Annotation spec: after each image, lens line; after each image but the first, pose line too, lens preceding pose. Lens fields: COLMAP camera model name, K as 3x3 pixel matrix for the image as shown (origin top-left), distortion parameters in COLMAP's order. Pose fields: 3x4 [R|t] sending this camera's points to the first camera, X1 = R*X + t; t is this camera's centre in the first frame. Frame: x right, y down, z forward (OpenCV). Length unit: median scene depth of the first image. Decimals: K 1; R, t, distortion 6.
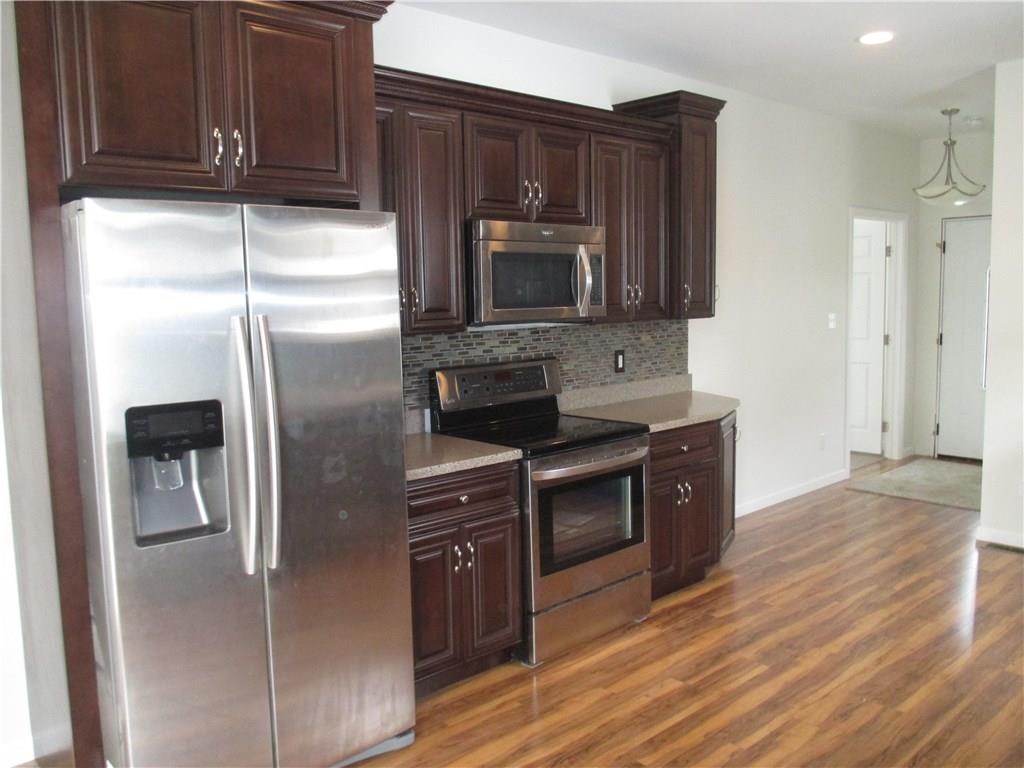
lens RADIAL K [[839.1, 0, 512.0], [0, 839.1, 384.0], [0, 0, 1]] dist [-0.035648, 0.002090]
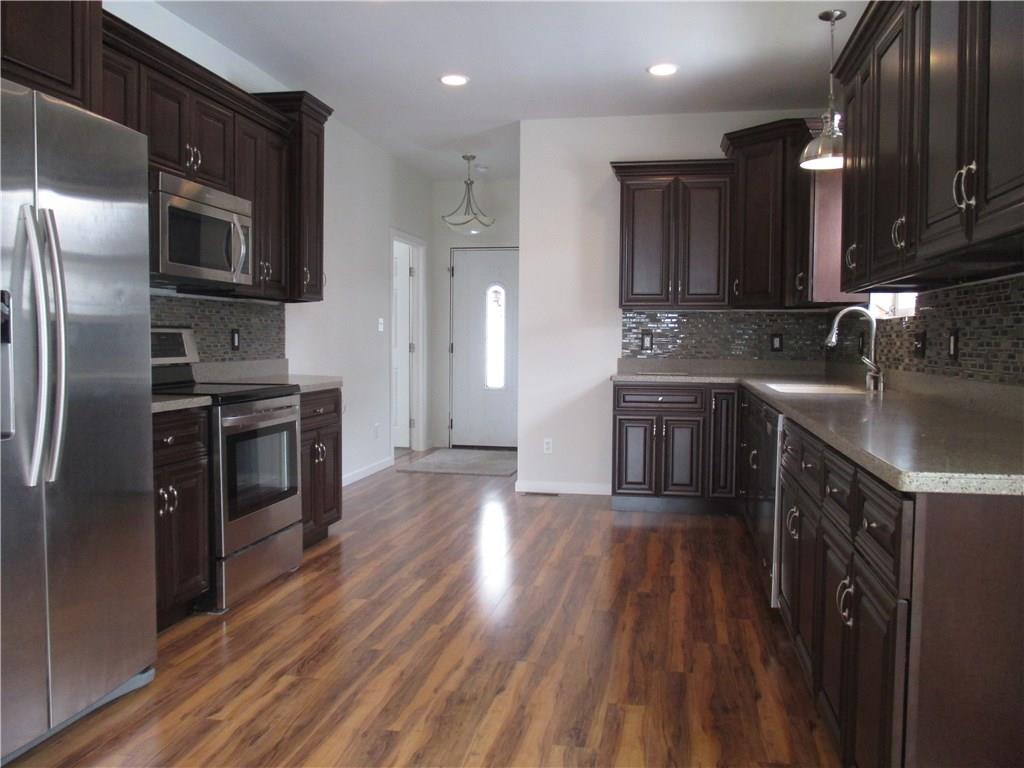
lens RADIAL K [[839.1, 0, 512.0], [0, 839.1, 384.0], [0, 0, 1]] dist [-0.035648, 0.002090]
pose [[0.802105, -0.003185, 0.597174, -0.257175], [0.037310, 0.998300, -0.044789, 0.104080], [-0.596016, 0.058206, 0.800860, -0.031325]]
